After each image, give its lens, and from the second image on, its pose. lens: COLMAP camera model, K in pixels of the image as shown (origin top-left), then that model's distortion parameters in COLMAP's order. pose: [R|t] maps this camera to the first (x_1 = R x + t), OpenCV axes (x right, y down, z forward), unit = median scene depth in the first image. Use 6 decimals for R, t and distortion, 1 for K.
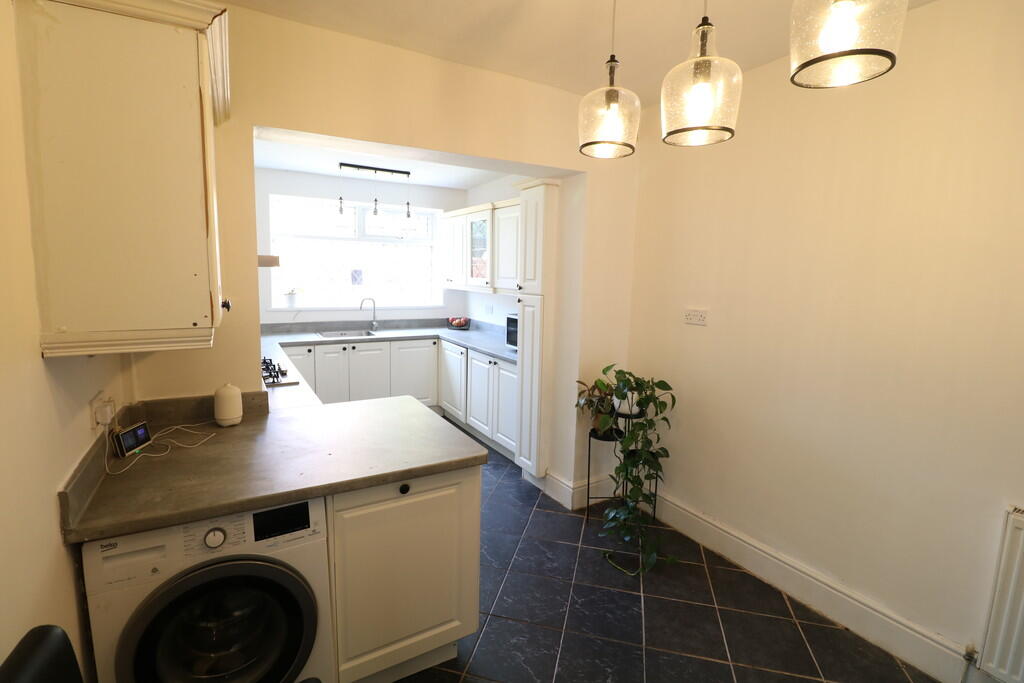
lens RADIAL K [[474.6, 0, 507.6], [0, 474.6, 333.6], [0, 0, 1]] dist [-0.009490, -0.009438]
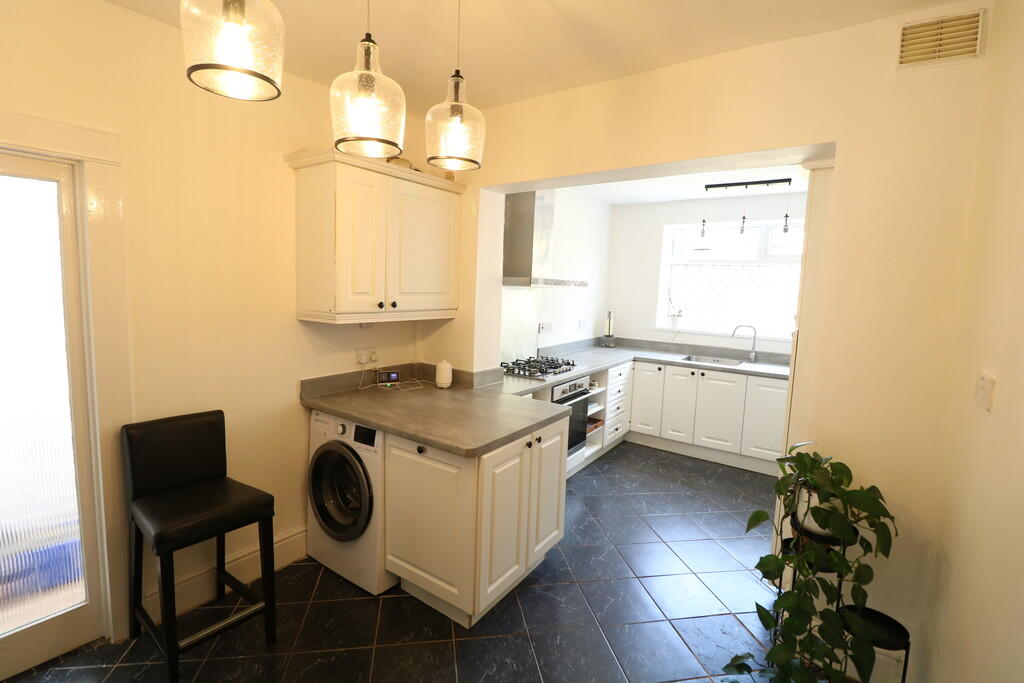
lens RADIAL K [[474.6, 0, 498.5], [0, 474.6, 335.3], [0, 0, 1]] dist [-0.009490, -0.009438]
pose [[0.400740, 0.087959, -0.911960, 0.384135], [-0.140931, 0.989452, 0.033504, -0.022213], [0.905288, 0.115097, 0.408910, 0.230547]]
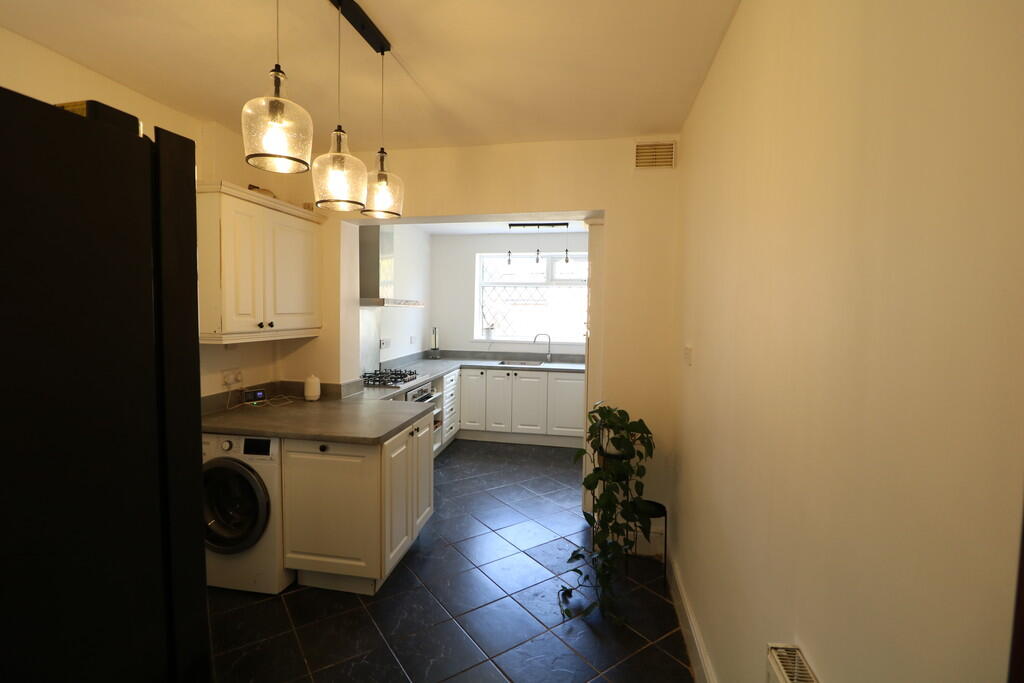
lens RADIAL K [[474.6, 0, 504.8], [0, 474.6, 337.0], [0, 0, 1]] dist [-0.009490, -0.009438]
pose [[0.754367, 0.024486, -0.655996, 0.443376], [-0.079897, 0.995300, -0.054726, 0.004222], [0.651573, 0.093696, 0.752778, 0.077929]]
